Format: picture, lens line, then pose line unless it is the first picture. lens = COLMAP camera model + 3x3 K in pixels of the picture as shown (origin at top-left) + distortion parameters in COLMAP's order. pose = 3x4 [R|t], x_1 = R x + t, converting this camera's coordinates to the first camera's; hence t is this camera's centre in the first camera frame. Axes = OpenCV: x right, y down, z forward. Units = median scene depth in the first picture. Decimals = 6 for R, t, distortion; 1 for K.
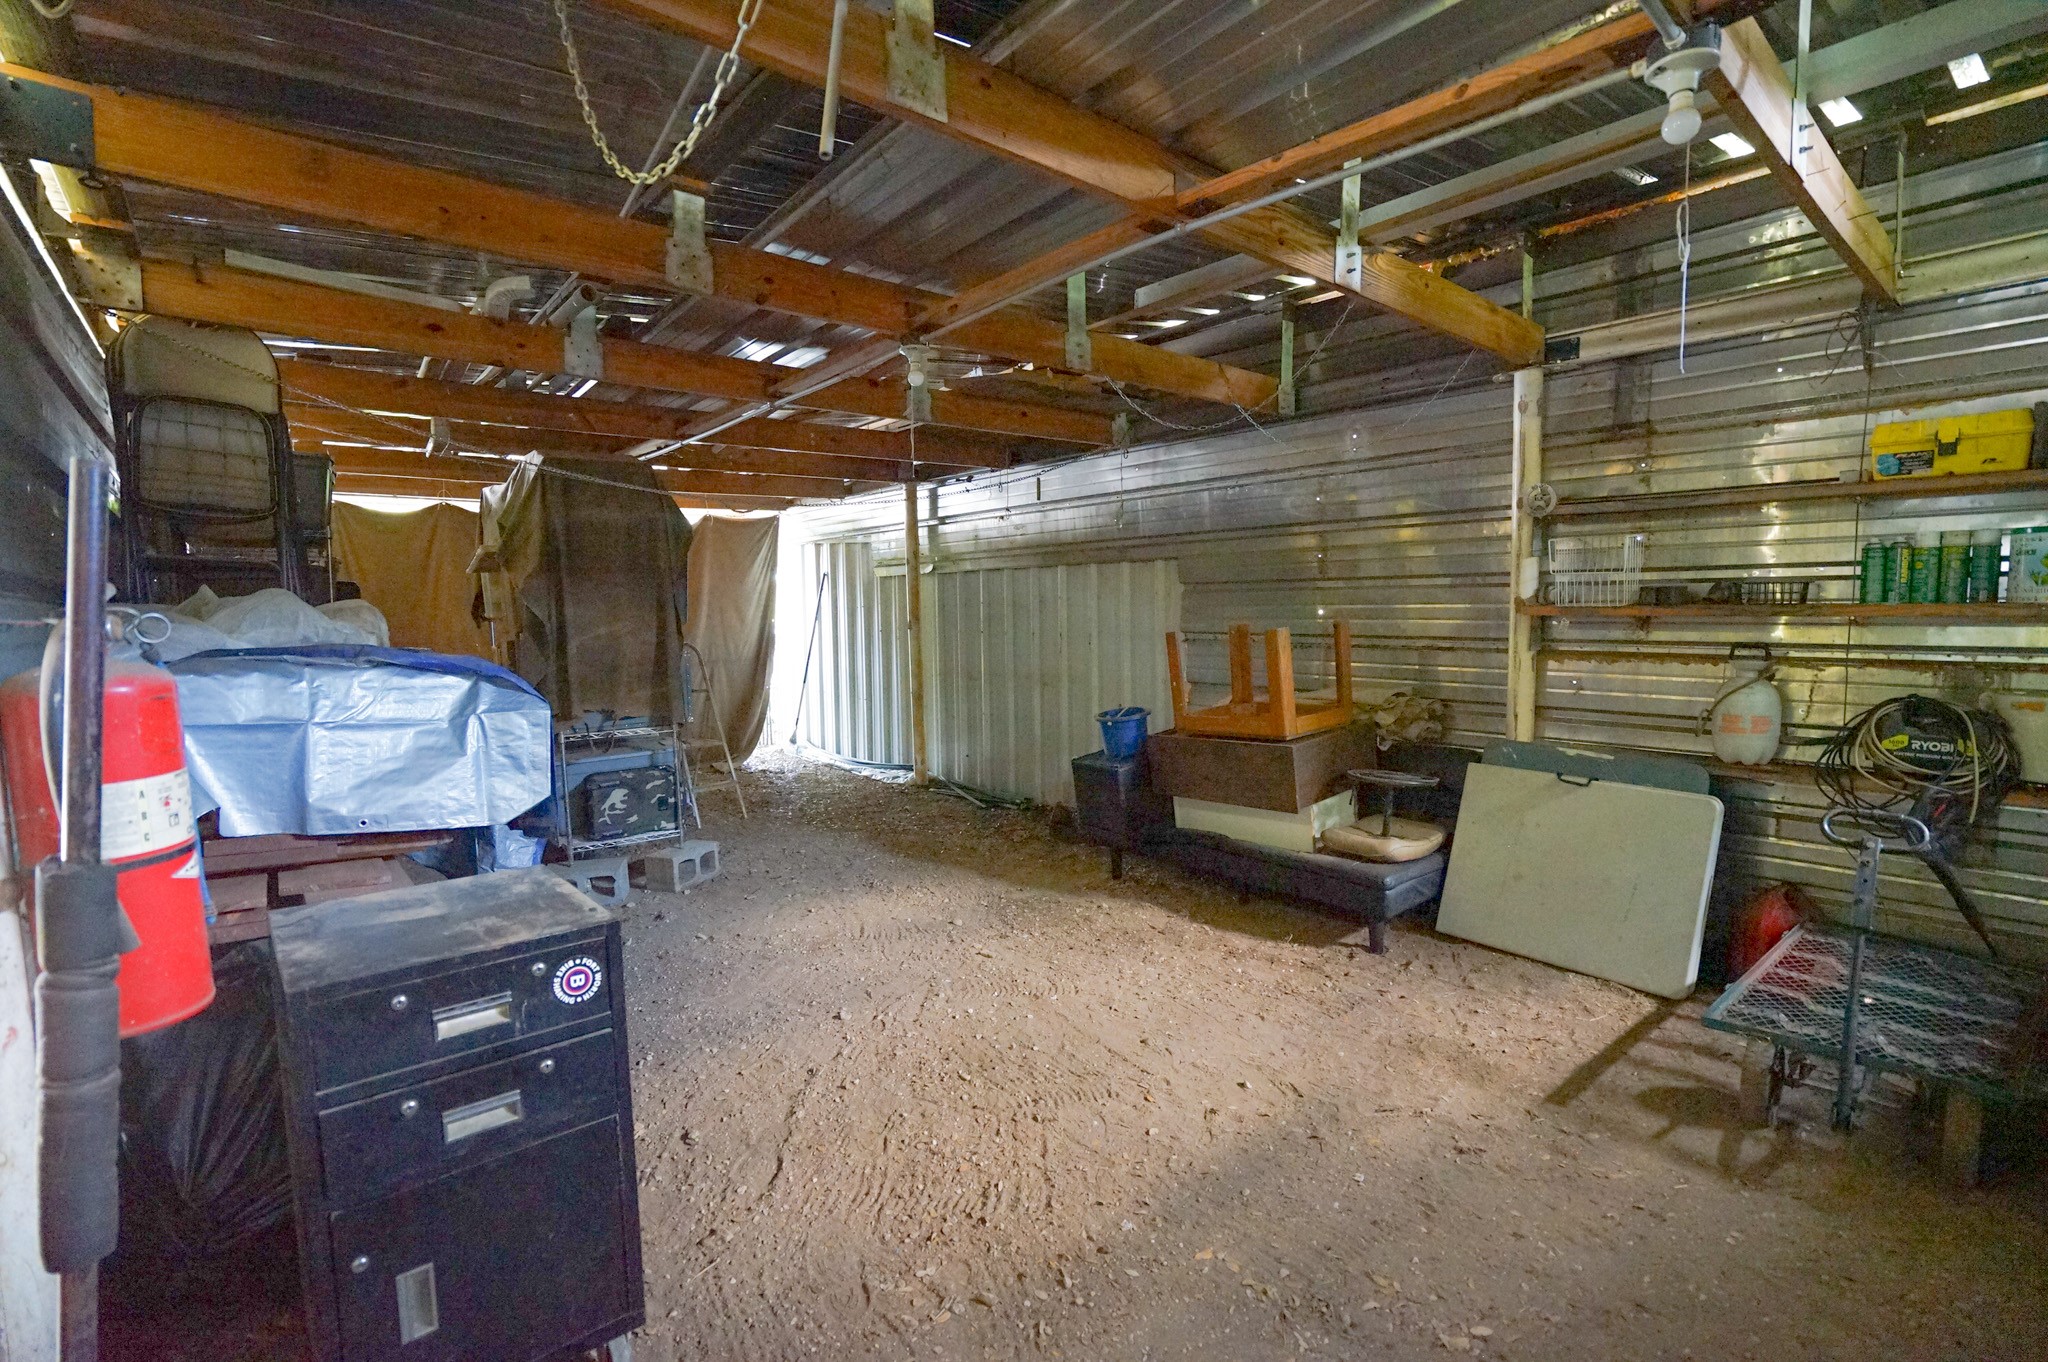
lens RADIAL K [[938.2, 0, 1040.3], [0, 938.2, 683.9], [0, 0, 1]] dist [-0.022737, 0.004086]
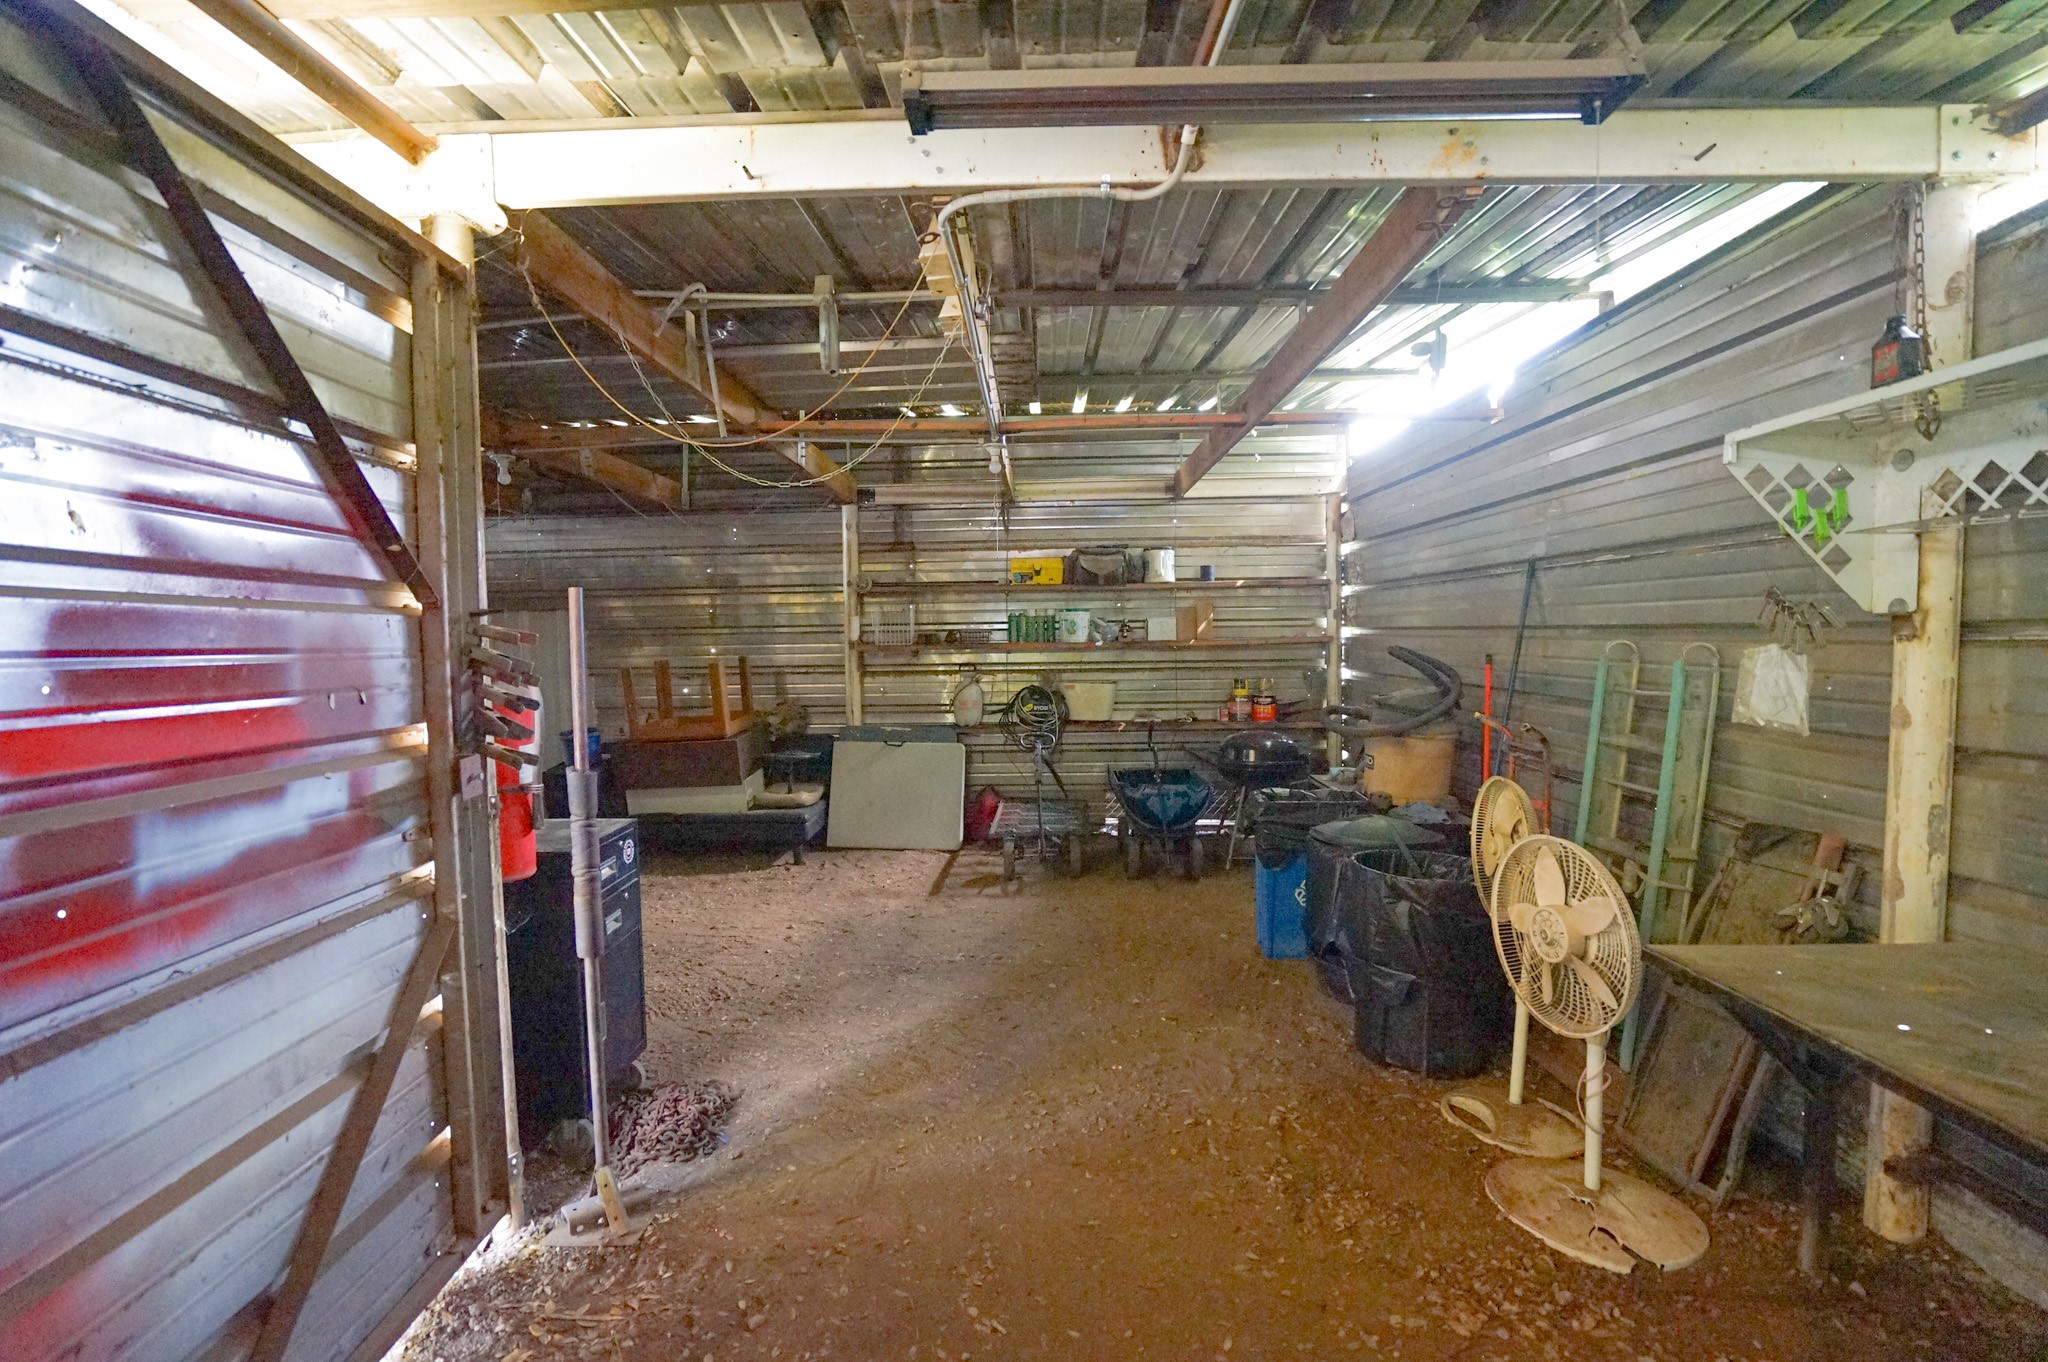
lens RADIAL K [[938.2, 0, 1016.4], [0, 938.2, 680.7], [0, 0, 1]] dist [-0.022737, 0.004086]
pose [[0.675105, -0.036783, 0.736804, -0.551718], [0.067638, 0.997636, -0.012170, 0.020845], [-0.734615, 0.058052, 0.675997, -0.359258]]
